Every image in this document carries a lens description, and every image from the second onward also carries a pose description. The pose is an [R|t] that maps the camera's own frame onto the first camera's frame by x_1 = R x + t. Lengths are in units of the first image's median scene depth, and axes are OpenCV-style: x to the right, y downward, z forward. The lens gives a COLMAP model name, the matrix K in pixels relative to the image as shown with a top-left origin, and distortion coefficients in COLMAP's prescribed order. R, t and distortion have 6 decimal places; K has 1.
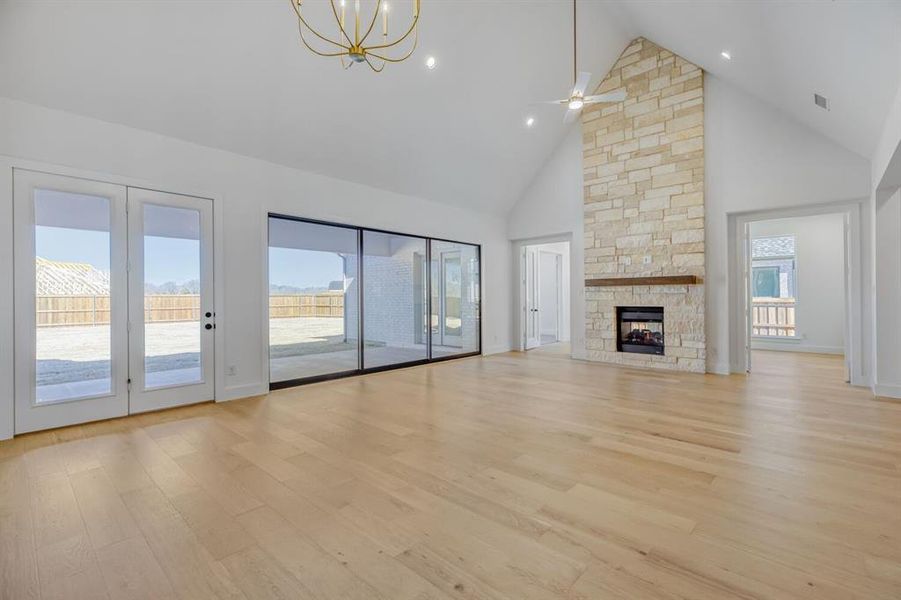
lens RADIAL K [[407.0, 0, 449.1], [0, 407.0, 306.8], [0, 0, 1]] dist [-0.004466, -0.000312]
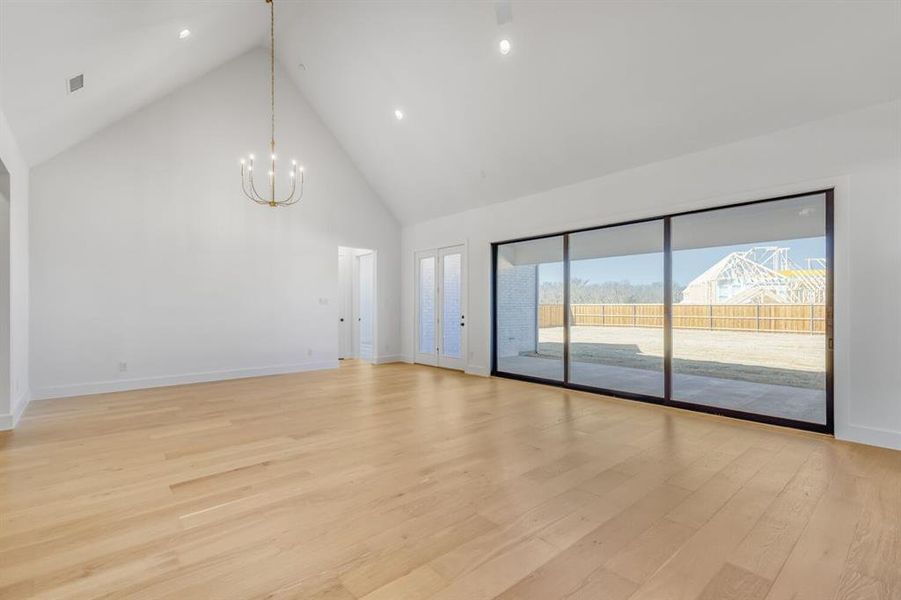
lens RADIAL K [[415.7, 0, 455.8], [0, 415.7, 306.8], [0, 0, 1]] dist [0.026685, 0.000088]
pose [[-0.105438, 0.001686, -0.994424, 0.698448], [-0.021778, 0.999755, 0.004004, -0.017682], [0.994187, 0.022079, -0.105376, 0.766293]]
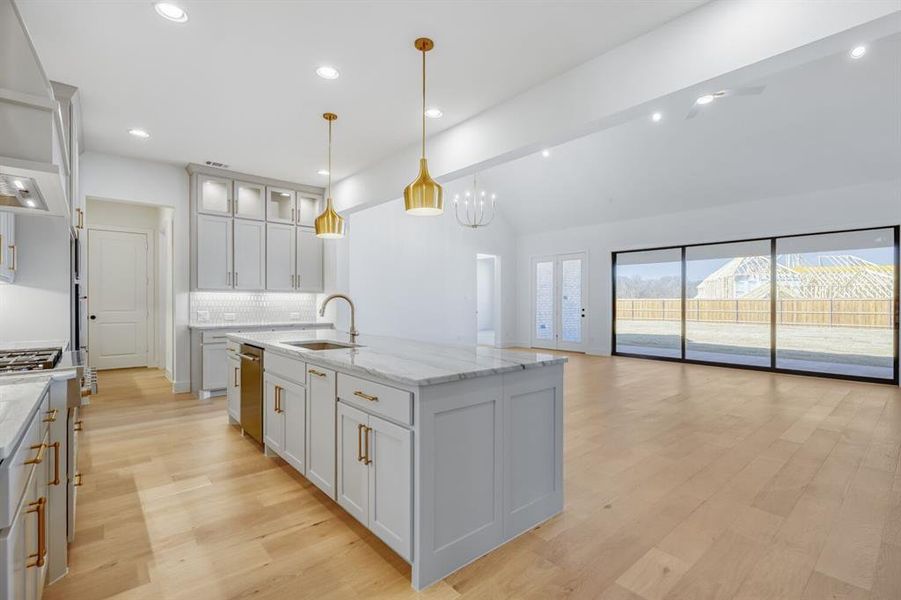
lens RADIAL K [[419.0, 0, 454.2], [0, 419.0, 301.9], [0, 0, 1]] dist [0.001245, 0.000101]
pose [[-0.113290, 0.002696, -0.993558, 1.037994], [-0.021525, 0.999755, 0.005167, -0.011289], [0.993329, 0.021972, -0.113205, 0.400831]]
